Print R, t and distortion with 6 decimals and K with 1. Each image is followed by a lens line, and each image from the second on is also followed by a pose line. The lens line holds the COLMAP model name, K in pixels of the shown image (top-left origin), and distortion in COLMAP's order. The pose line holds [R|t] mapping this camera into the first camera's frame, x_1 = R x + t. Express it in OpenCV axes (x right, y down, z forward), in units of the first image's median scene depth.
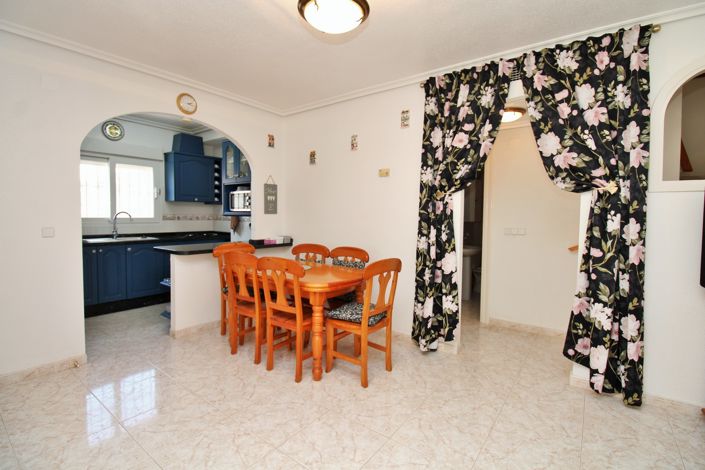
lens RADIAL K [[328.2, 0, 354.6], [0, 328.2, 221.2], [0, 0, 1]] dist [-0.001410, -0.000222]
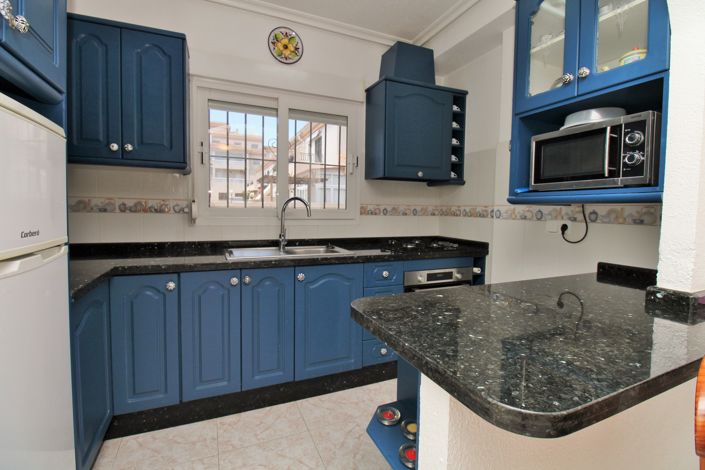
lens RADIAL K [[328.2, 0, 353.5], [0, 328.2, 230.5], [0, 0, 1]] dist [-0.001410, -0.000222]
pose [[0.861284, 0.039041, -0.506622, -0.319699], [-0.017136, 0.998708, 0.047831, -0.002455], [0.507835, -0.032515, 0.860841, 0.525148]]
